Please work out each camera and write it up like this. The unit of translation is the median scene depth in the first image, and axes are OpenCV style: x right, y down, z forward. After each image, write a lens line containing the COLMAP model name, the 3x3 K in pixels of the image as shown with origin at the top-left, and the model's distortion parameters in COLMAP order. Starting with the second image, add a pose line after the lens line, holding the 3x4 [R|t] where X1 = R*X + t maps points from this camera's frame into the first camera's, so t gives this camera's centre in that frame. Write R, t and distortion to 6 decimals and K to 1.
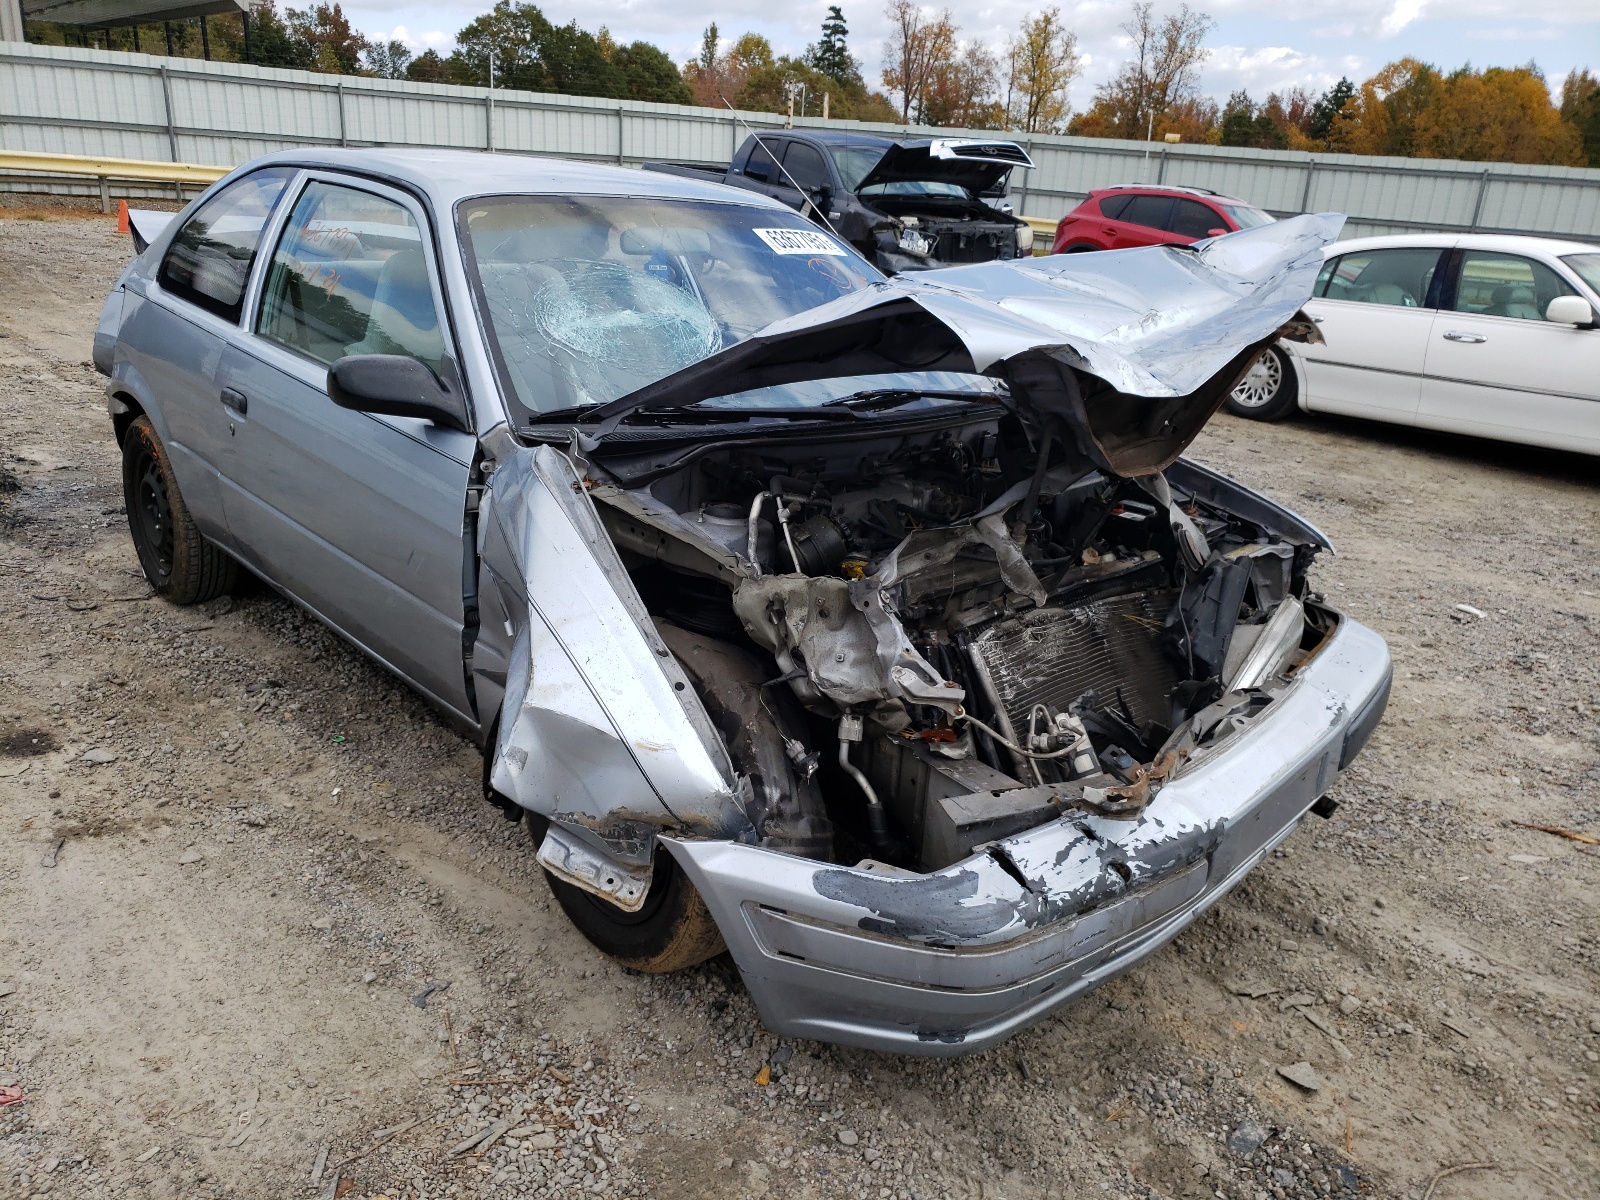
lens RADIAL K [[1210.2, 0, 800.0], [0, 1210.2, 600.0], [0, 0, 1]] dist [0.038173, 0.000481]
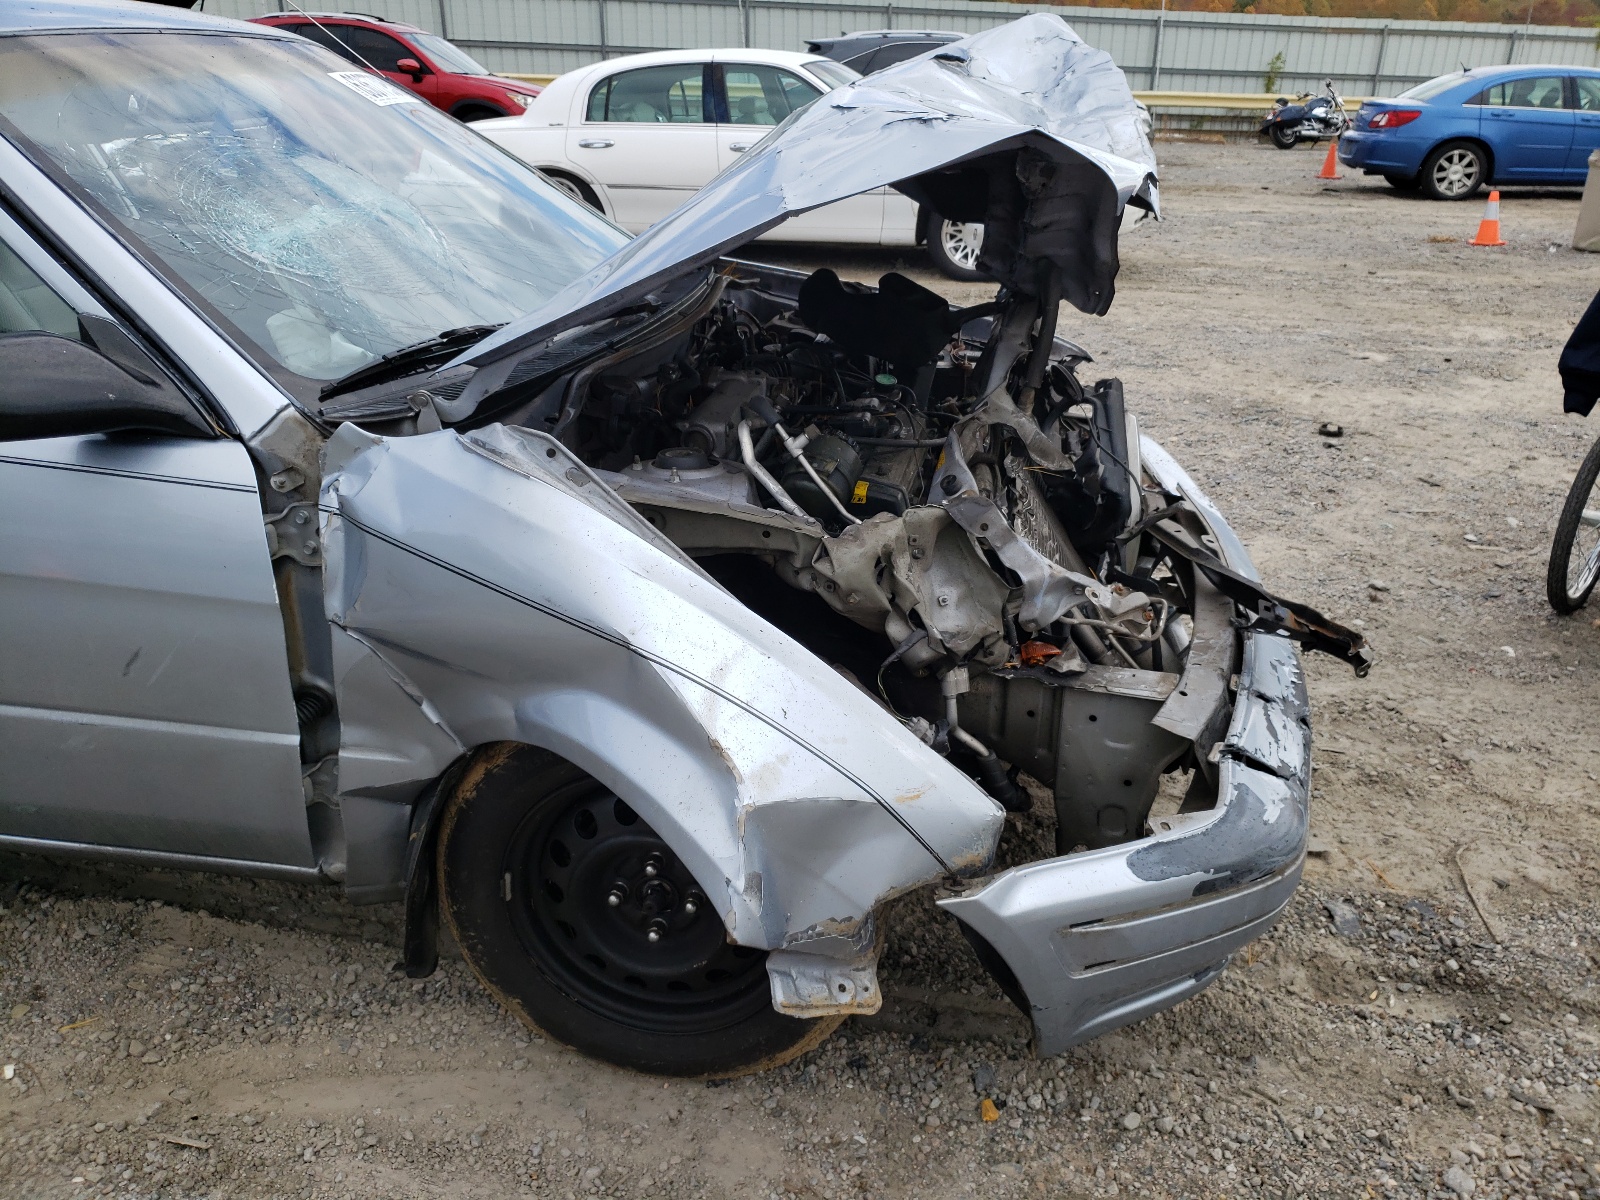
lens RADIAL K [[1220.3, 0, 800.2], [0, 1220.3, 569.2], [0, 0, 1]] dist [0.007410, 0.010036]
pose [[0.782703, -0.289150, 0.551152, -0.477885], [0.233226, 0.957269, 0.171001, -0.132151], [-0.577046, -0.005300, 0.816695, 0.392423]]
